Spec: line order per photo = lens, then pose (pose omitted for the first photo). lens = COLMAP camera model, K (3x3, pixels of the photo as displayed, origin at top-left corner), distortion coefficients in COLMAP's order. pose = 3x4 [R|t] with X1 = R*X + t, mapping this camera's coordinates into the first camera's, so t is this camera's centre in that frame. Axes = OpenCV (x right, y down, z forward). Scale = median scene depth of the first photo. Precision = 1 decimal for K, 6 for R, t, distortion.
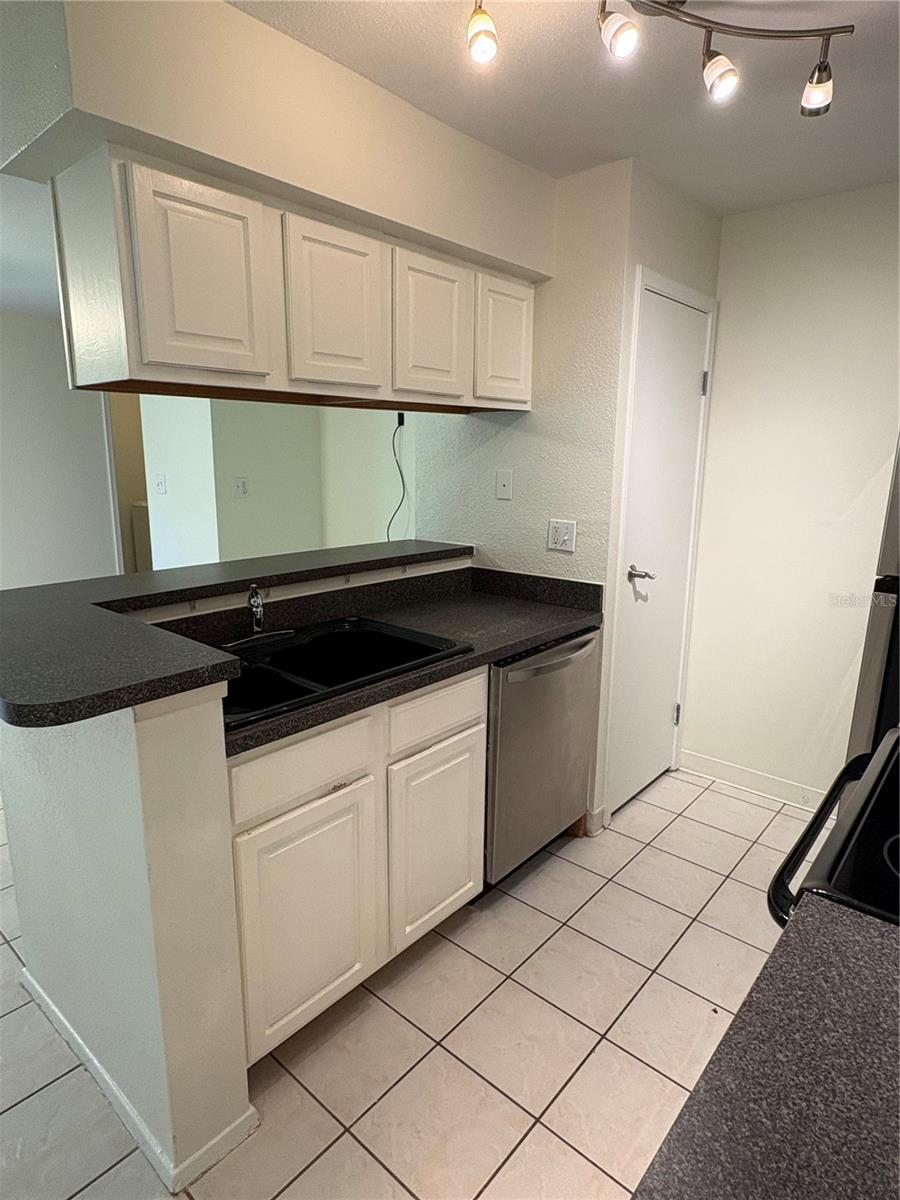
lens RADIAL K [[681.1, 0, 449.2], [0, 681.1, 596.9], [0, 0, 1]] dist [-0.008502, 0.000974]
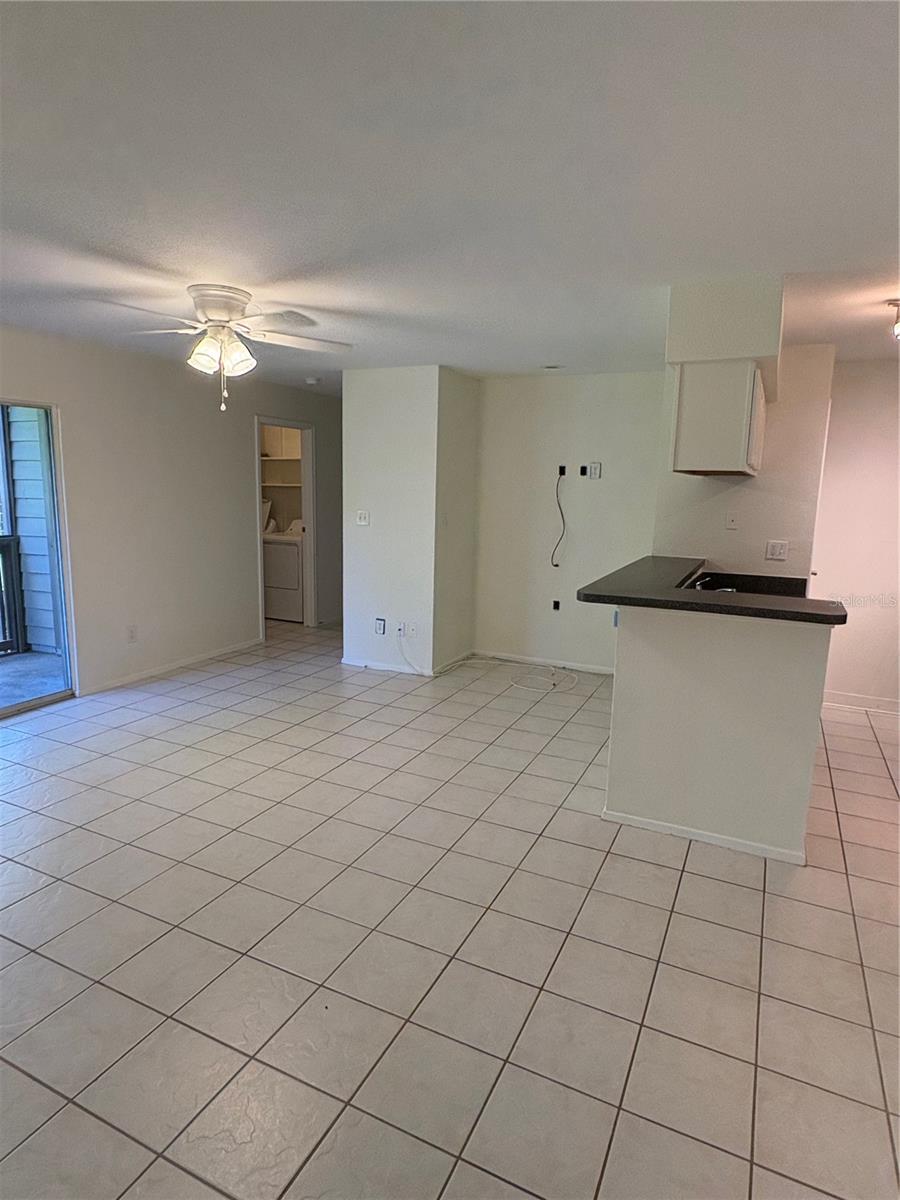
lens RADIAL K [[681.1, 0, 449.4], [0, 681.1, 600.8], [0, 0, 1]] dist [-0.008502, 0.000974]
pose [[0.961645, -0.032532, 0.272362, -1.073850], [0.042345, 0.998646, -0.030230, 0.050737], [-0.271010, 0.040604, 0.961720, -0.390212]]
